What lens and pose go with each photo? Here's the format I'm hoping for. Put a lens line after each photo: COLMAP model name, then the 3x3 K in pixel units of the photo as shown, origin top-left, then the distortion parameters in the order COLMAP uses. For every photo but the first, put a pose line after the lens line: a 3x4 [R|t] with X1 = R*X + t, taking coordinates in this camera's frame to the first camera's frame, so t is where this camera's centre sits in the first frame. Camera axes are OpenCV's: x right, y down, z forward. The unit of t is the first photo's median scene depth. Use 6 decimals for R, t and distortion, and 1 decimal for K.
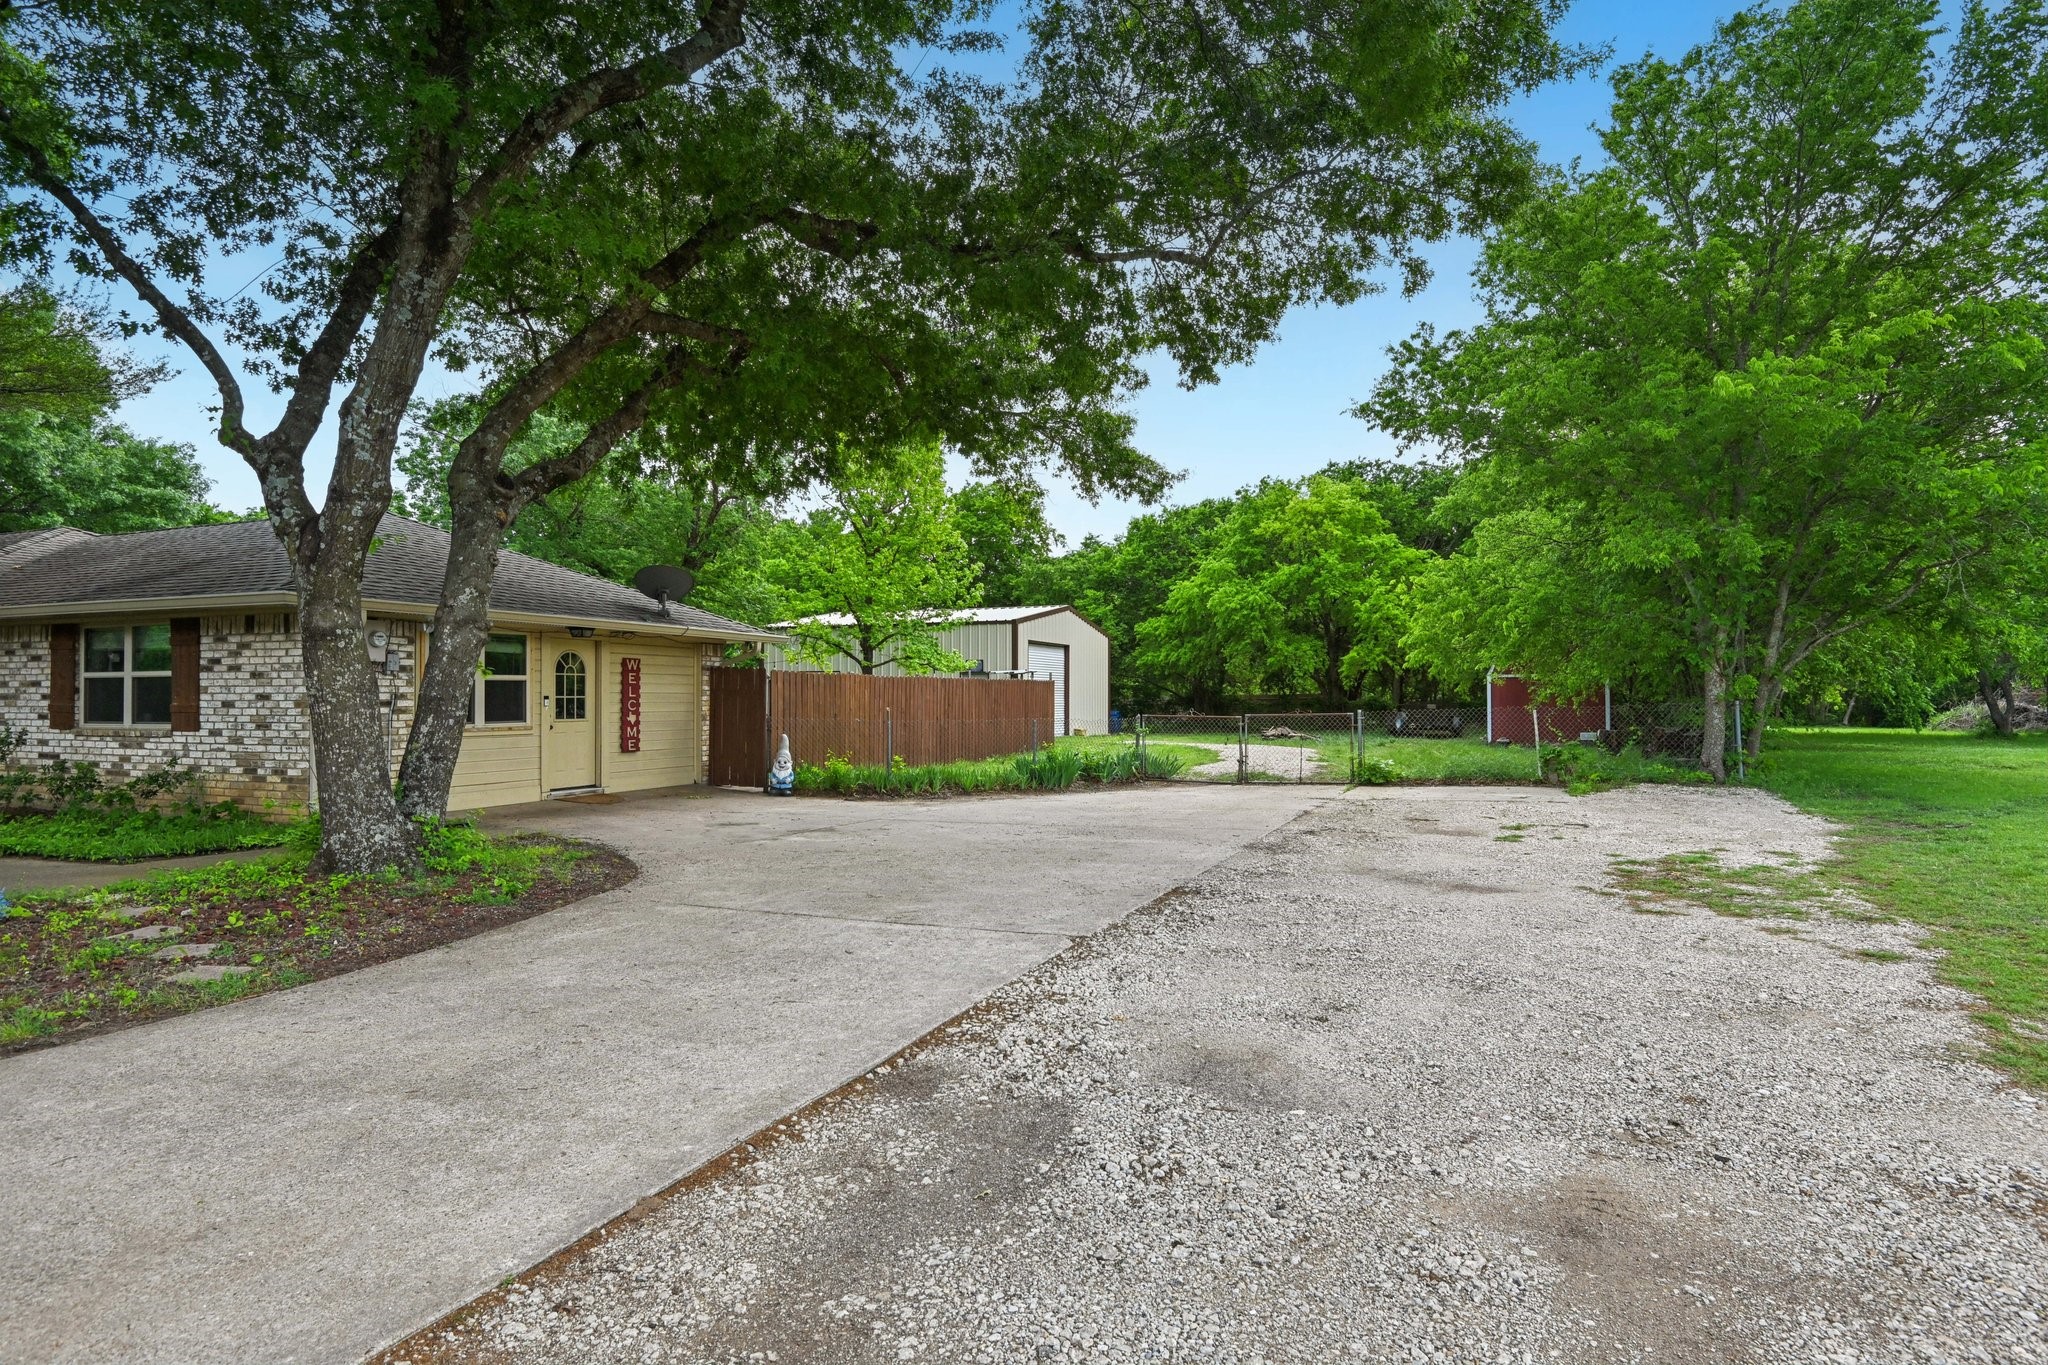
lens RADIAL K [[1111.0, 0, 1018.6], [0, 1111.0, 688.2], [0, 0, 1]] dist [-0.009448, -0.001069]
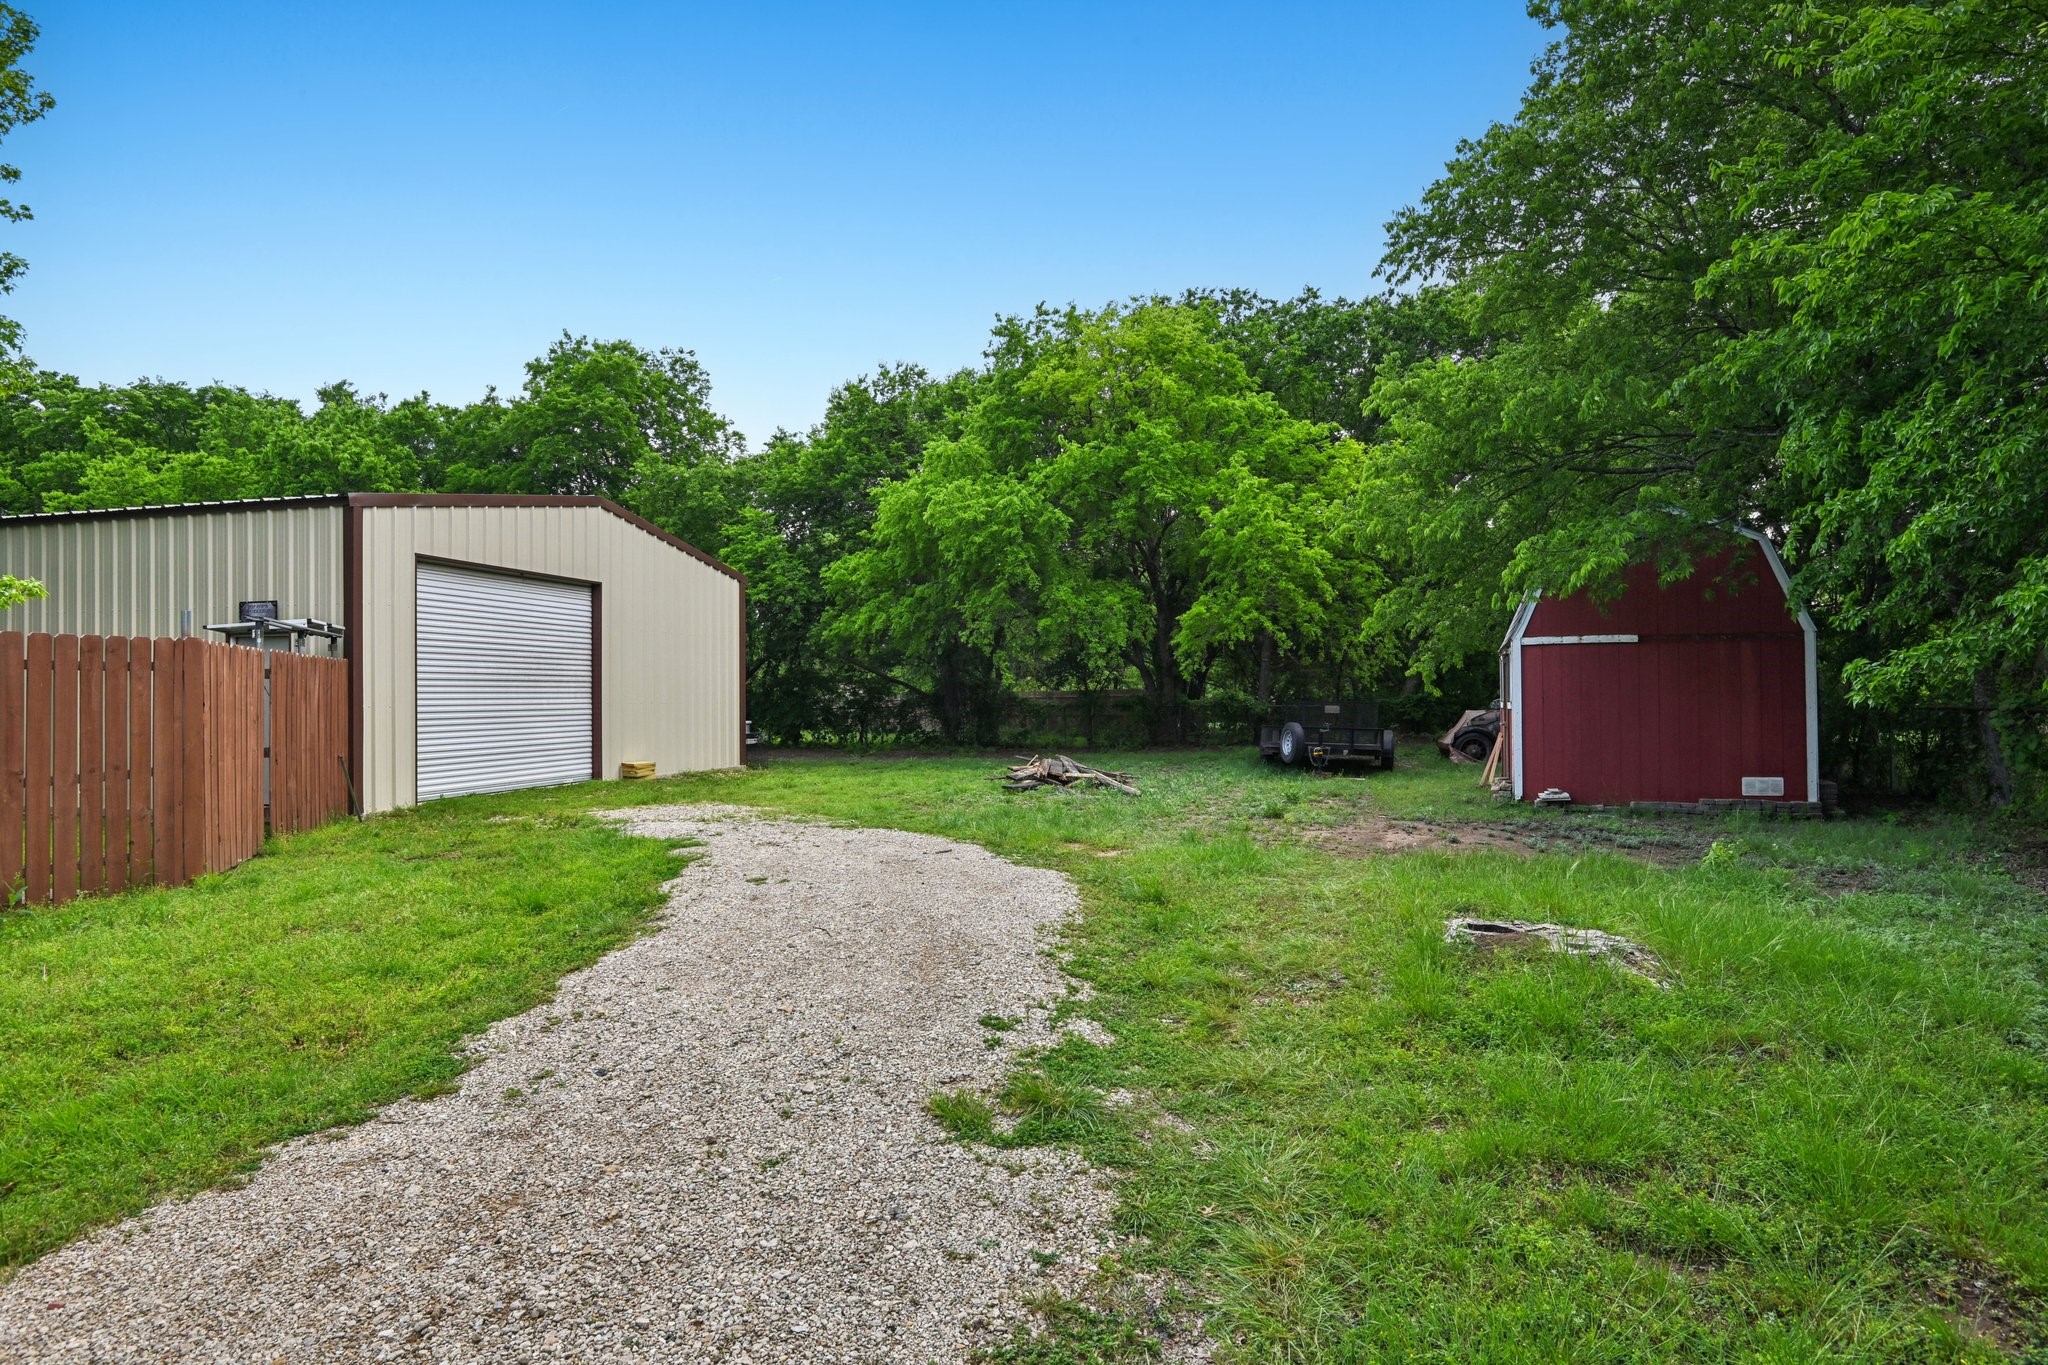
lens RADIAL K [[1111.0, 0, 1032.5], [0, 1111.0, 686.7], [0, 0, 1]] dist [-0.009448, -0.001069]
pose [[0.989983, -0.003239, 0.141152, 0.188423], [0.003393, 0.999994, -0.000854, 0.006370], [-0.141149, 0.001324, 0.989988, 0.620290]]
